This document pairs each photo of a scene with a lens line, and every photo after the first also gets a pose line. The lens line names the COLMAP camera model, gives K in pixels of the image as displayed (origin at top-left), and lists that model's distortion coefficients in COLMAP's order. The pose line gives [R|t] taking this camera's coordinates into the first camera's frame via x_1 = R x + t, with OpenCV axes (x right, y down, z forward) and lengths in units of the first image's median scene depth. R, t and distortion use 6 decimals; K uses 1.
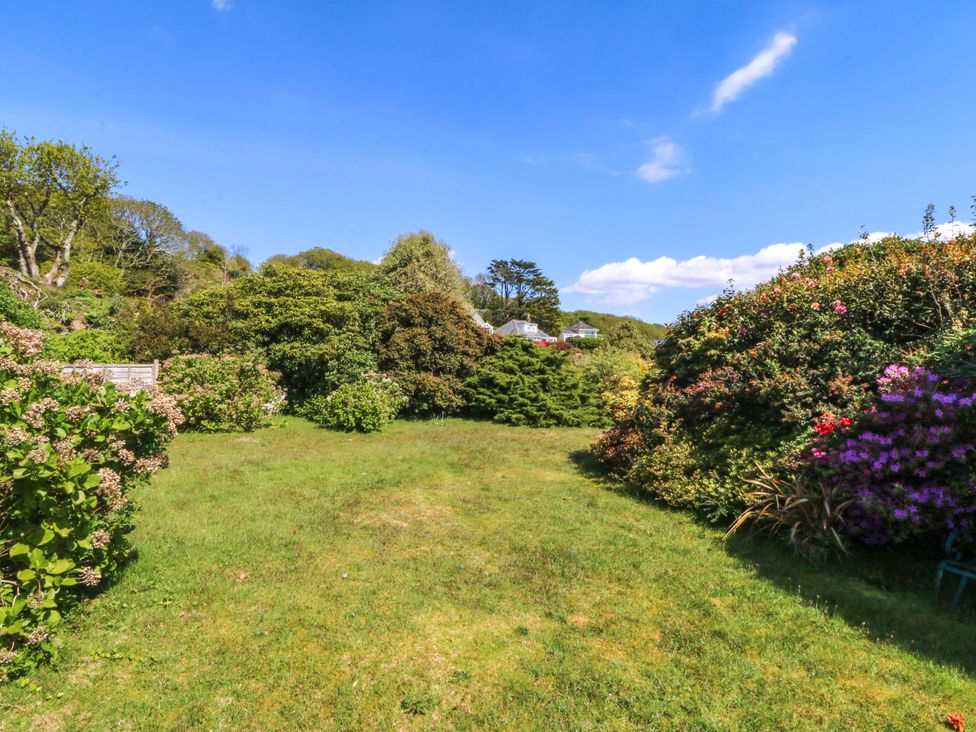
lens RADIAL K [[470.9, 0, 489.8], [0, 470.9, 356.2], [0, 0, 1]] dist [-0.023324, -0.001812]
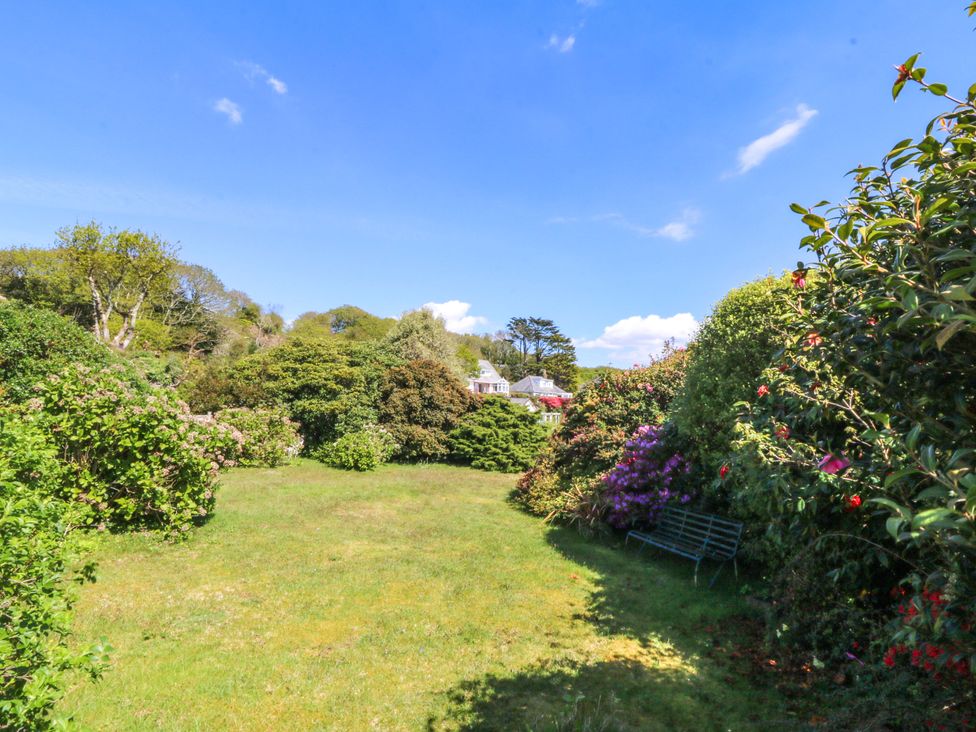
lens RADIAL K [[470.9, 0, 491.5], [0, 470.9, 360.4], [0, 0, 1]] dist [-0.023324, -0.001812]
pose [[0.998748, 0.009826, -0.049055, 0.111684], [-0.014941, 0.994359, -0.105008, -0.007512], [0.047746, 0.105610, 0.993261, -0.217467]]
